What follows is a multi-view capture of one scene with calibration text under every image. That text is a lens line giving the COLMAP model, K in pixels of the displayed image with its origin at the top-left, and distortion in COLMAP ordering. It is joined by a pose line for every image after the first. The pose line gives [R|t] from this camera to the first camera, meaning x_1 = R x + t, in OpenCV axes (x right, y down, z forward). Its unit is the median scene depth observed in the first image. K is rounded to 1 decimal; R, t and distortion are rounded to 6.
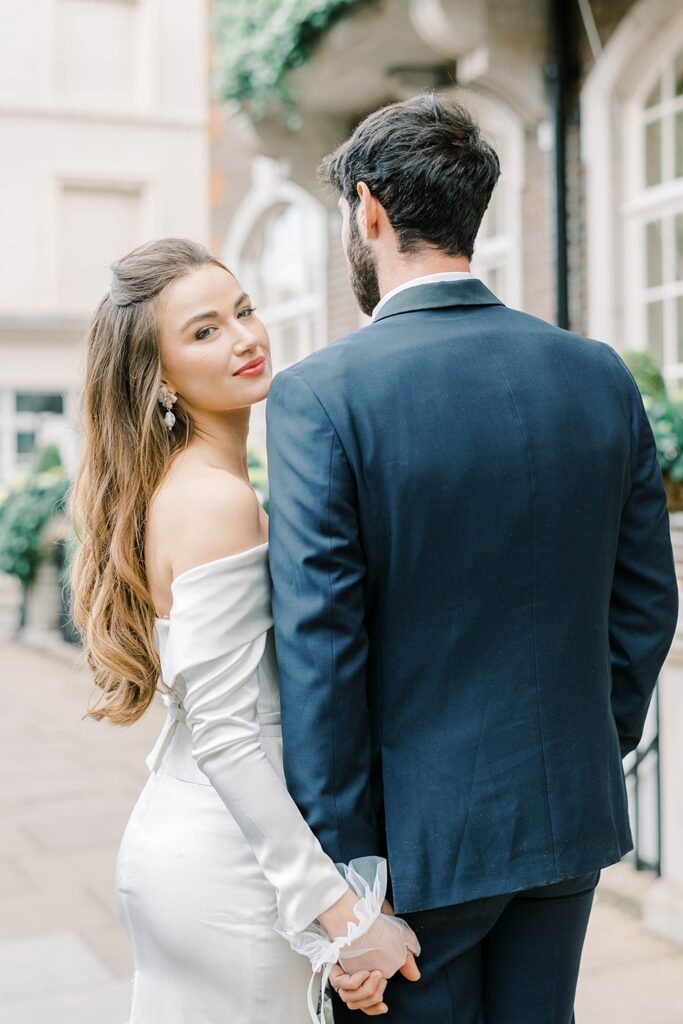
lens RADIAL K [[1666.8, 0, 341.6], [0, 1666.8, 511.6], [0, 0, 1]] dist [-0.041593, 0.000000]
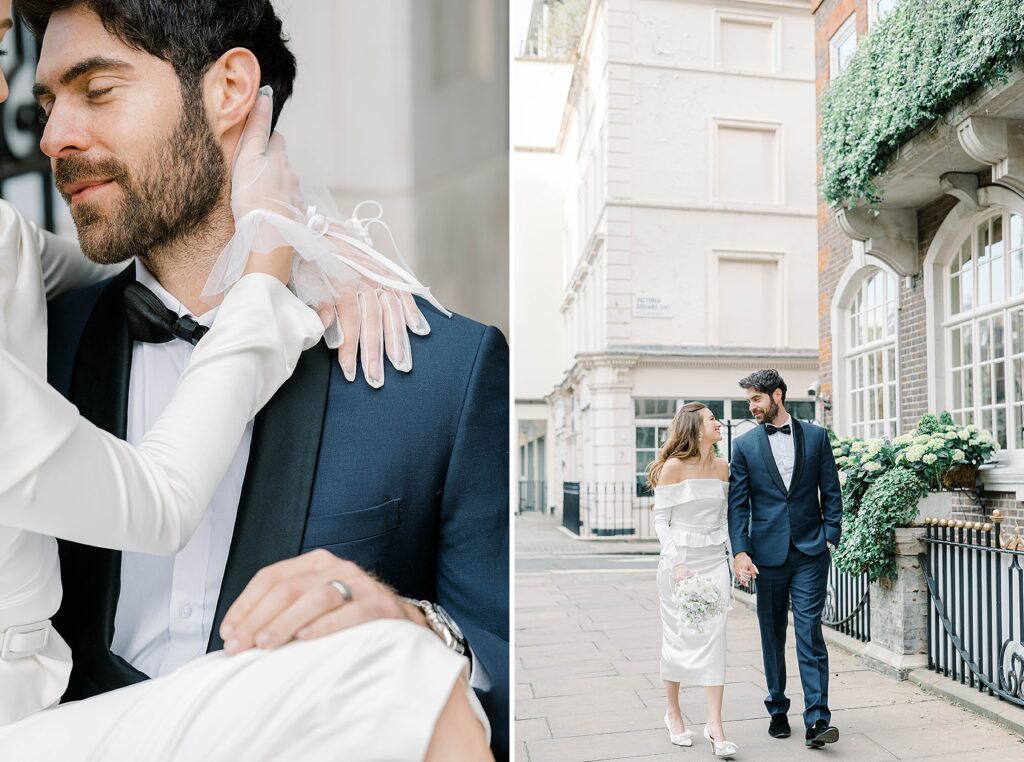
lens RADIAL K [[2494.4, 0, 510.8], [0, 2494.4, 378.6], [0, 0, 1]] dist [0.099955, 0.000000]
pose [[0.938509, -0.004675, -0.345222, 0.414358], [-0.013046, 0.998714, -0.048991, 0.014656], [0.345007, 0.050483, 0.937242, -1.096984]]
